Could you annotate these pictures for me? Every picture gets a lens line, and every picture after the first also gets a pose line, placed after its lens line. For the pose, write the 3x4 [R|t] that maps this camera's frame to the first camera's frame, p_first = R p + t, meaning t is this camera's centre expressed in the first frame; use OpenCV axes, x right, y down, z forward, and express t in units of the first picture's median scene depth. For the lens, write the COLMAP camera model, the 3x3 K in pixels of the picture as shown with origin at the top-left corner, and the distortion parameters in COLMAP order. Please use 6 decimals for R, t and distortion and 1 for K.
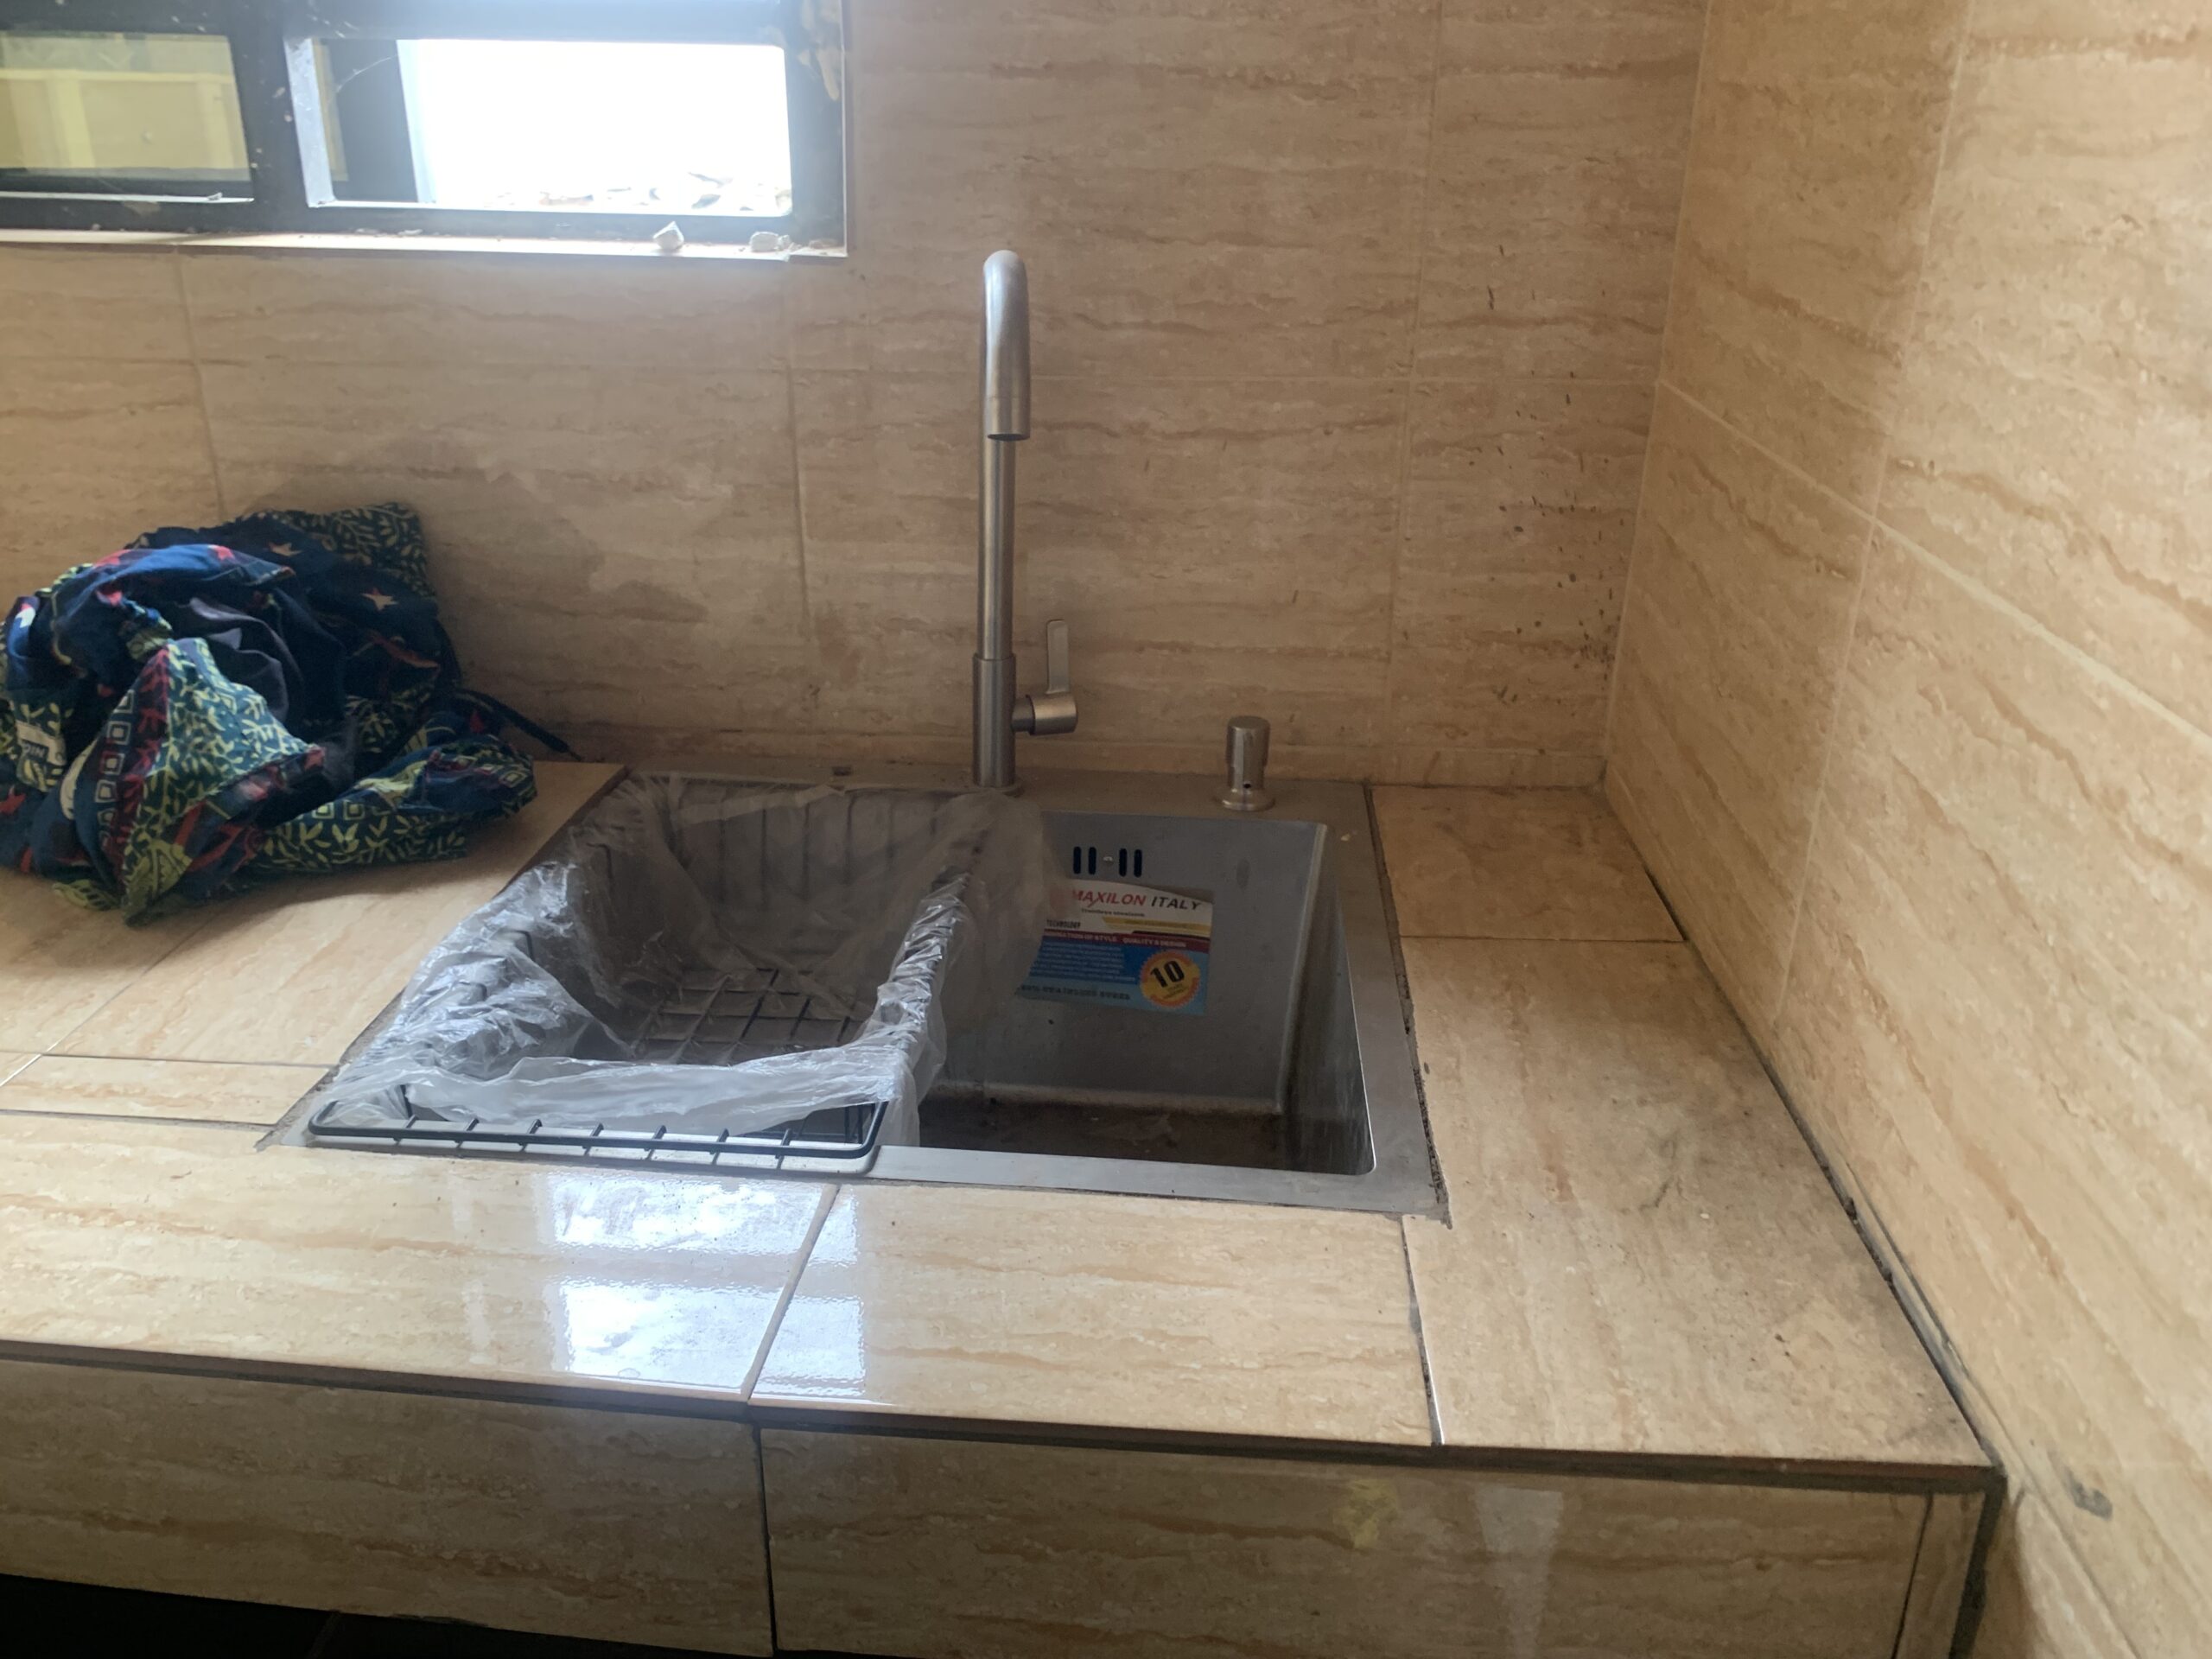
lens RADIAL K [[1680.6, 0, 1106.0], [0, 1680.6, 829.5], [0, 0, 1]] dist [-0.004509, 0.001946]
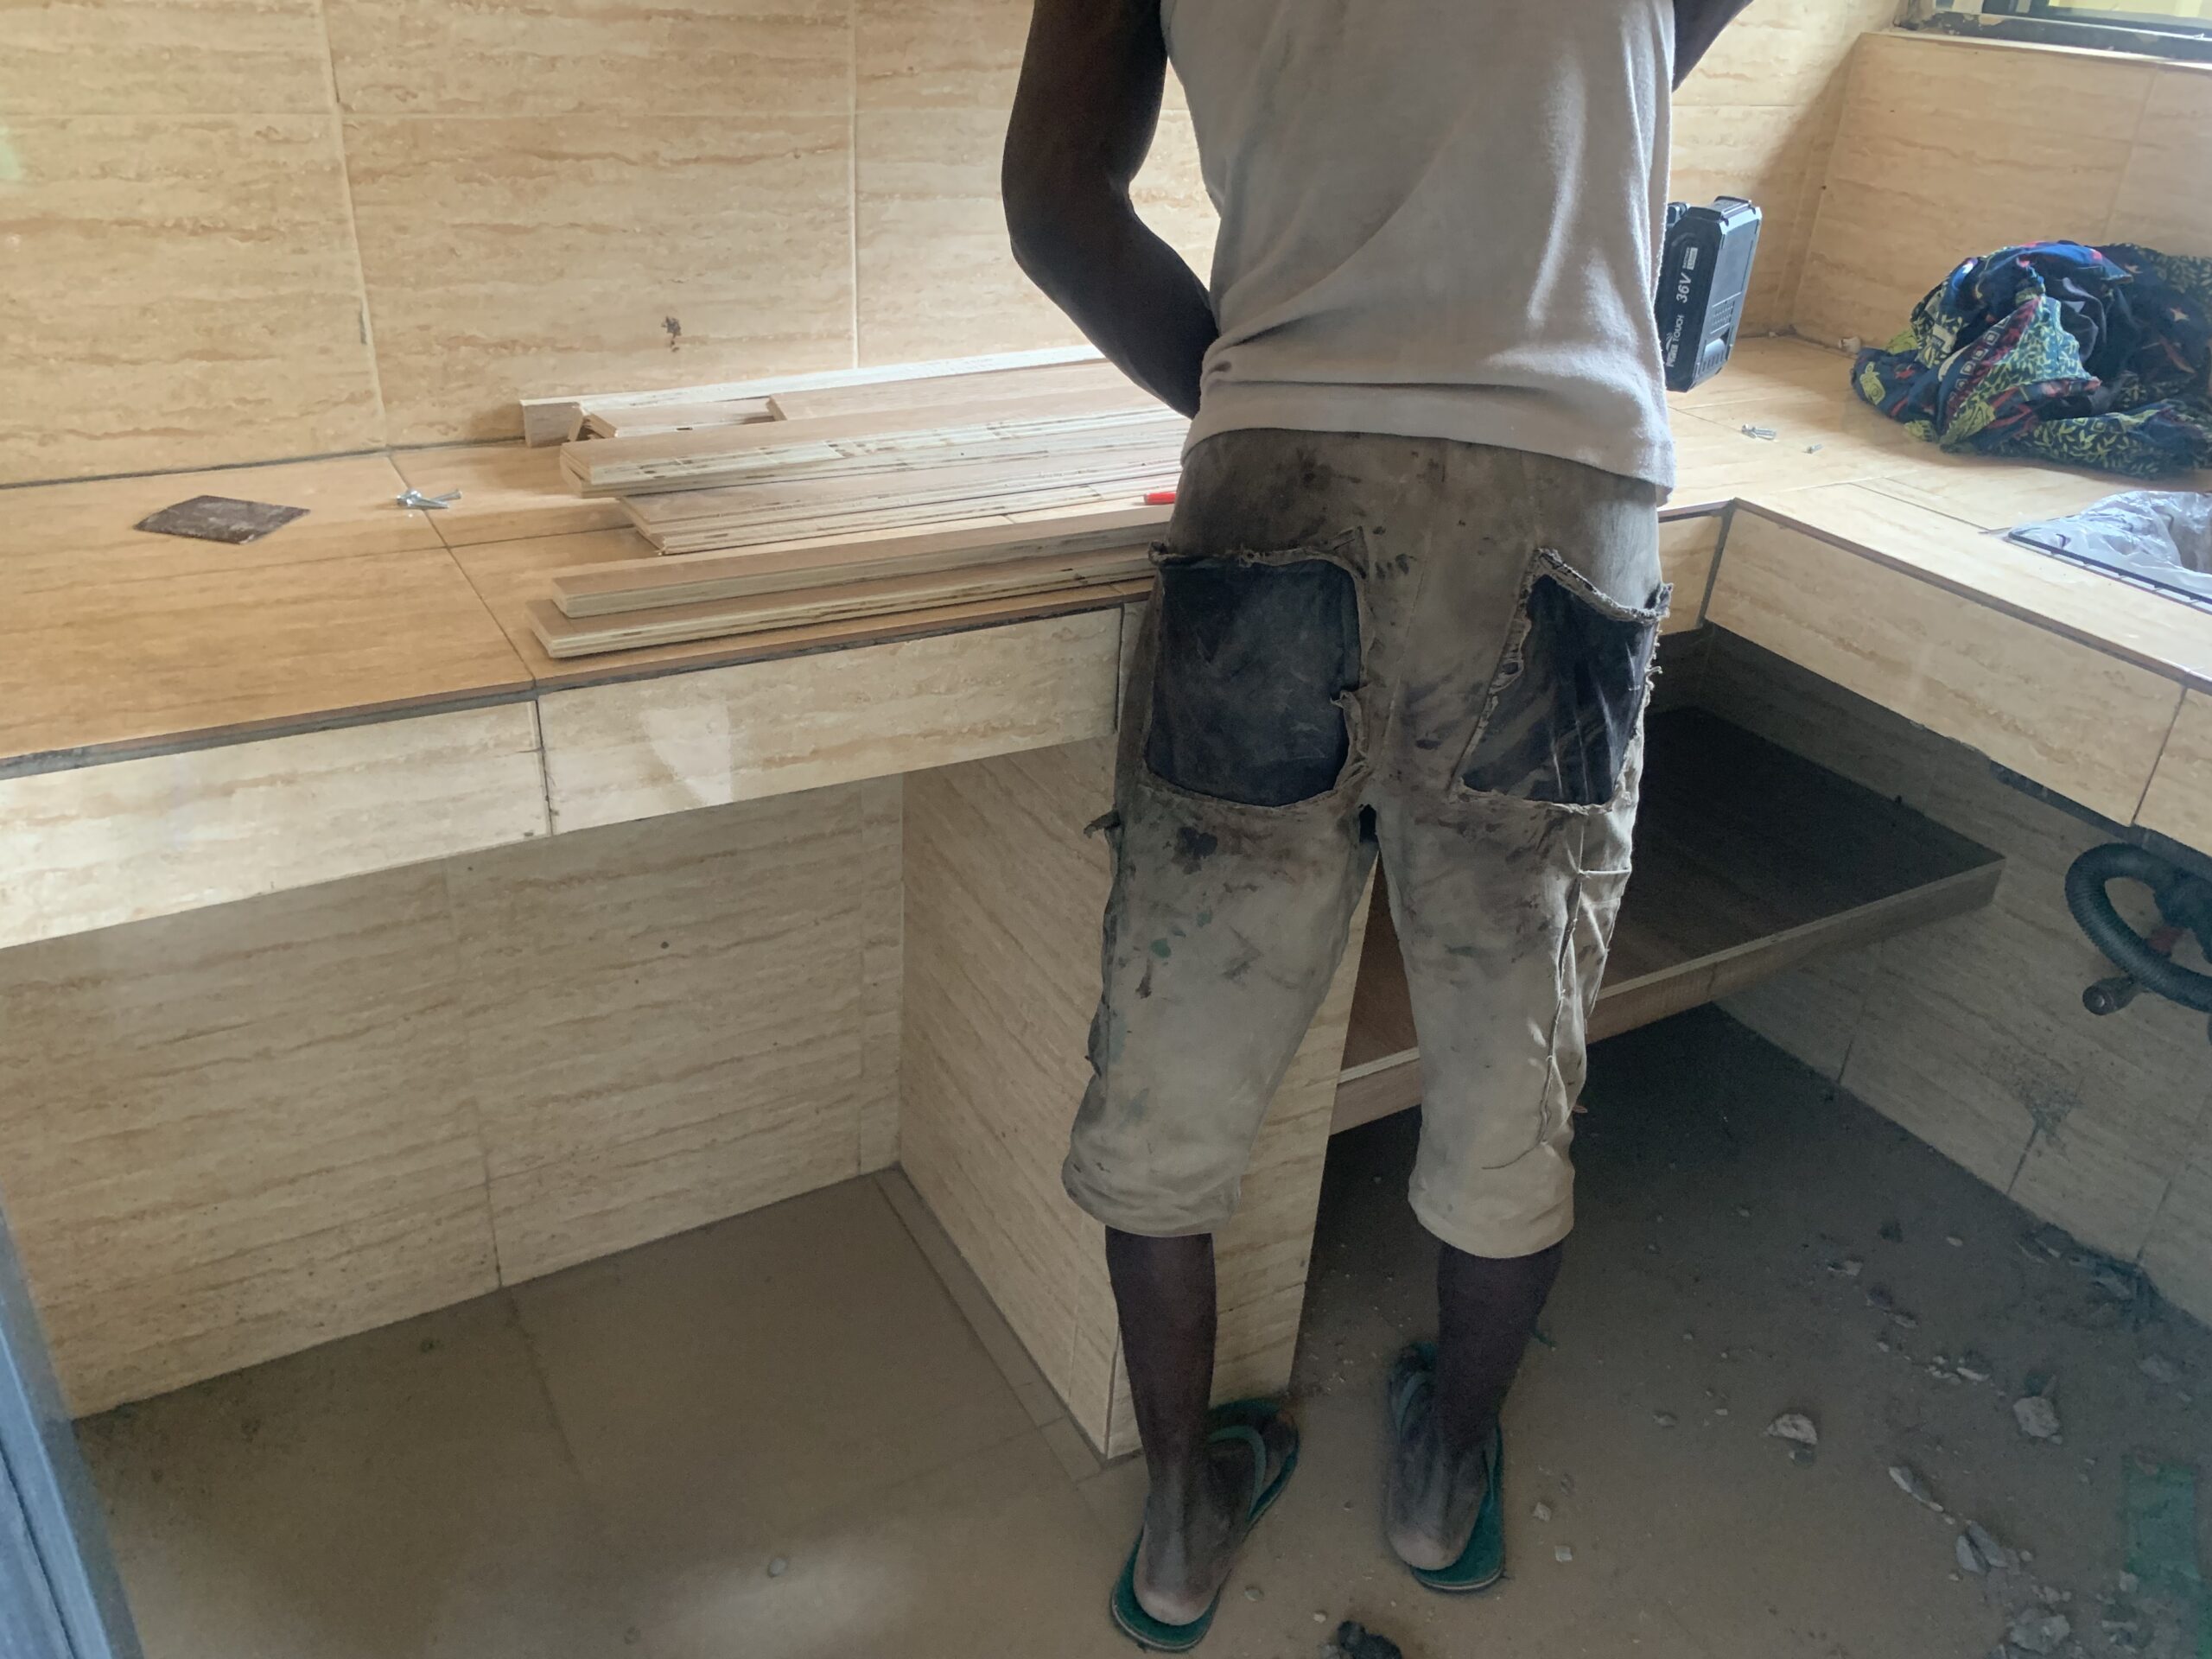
lens RADIAL K [[1680.6, 0, 1106.0], [0, 1680.6, 829.5], [0, 0, 1]] dist [-0.004509, 0.001946]
pose [[0.555242, 0.410816, -0.723143, 0.338617], [-0.365970, 0.901470, 0.231125, 0.315683], [0.746842, 0.136318, 0.650880, -0.688208]]
